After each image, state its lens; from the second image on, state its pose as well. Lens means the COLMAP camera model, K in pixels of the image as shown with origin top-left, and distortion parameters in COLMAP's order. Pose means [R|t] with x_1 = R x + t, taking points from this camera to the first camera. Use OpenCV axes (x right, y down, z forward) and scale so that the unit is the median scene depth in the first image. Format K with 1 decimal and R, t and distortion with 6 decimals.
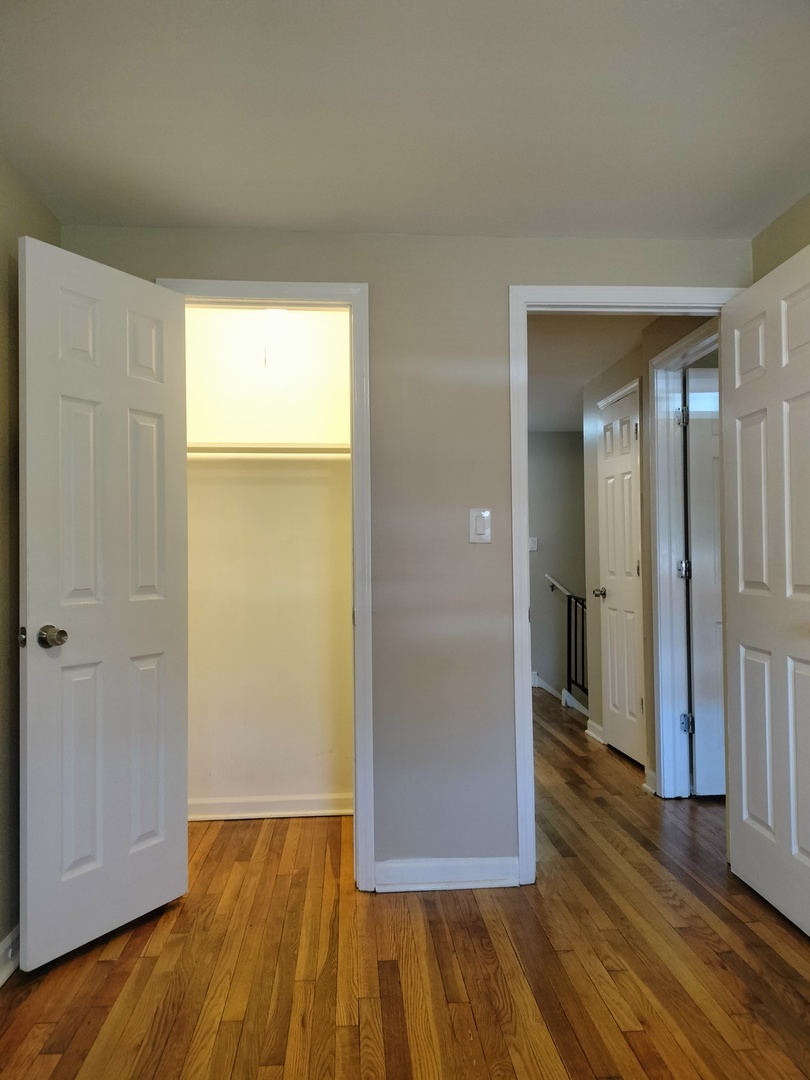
lens RADIAL K [[816.7, 0, 406.6], [0, 816.7, 543.8], [0, 0, 1]] dist [0.035797, -0.036201]
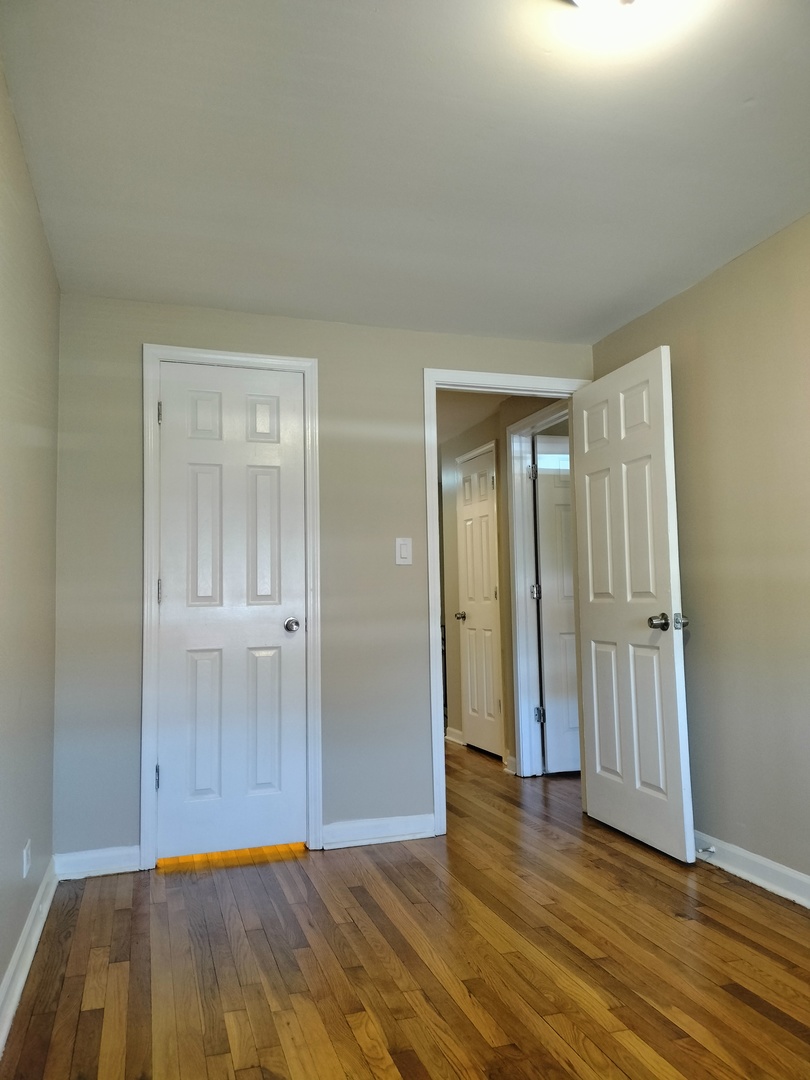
lens RADIAL K [[816.7, 0, 404.0], [0, 816.7, 535.4], [0, 0, 1]] dist [0.035797, -0.036201]
pose [[0.970833, 0.013290, 0.239390, -0.217914], [0.003941, 0.997443, -0.071359, 0.044997], [-0.239726, 0.070221, 0.968298, -0.240973]]
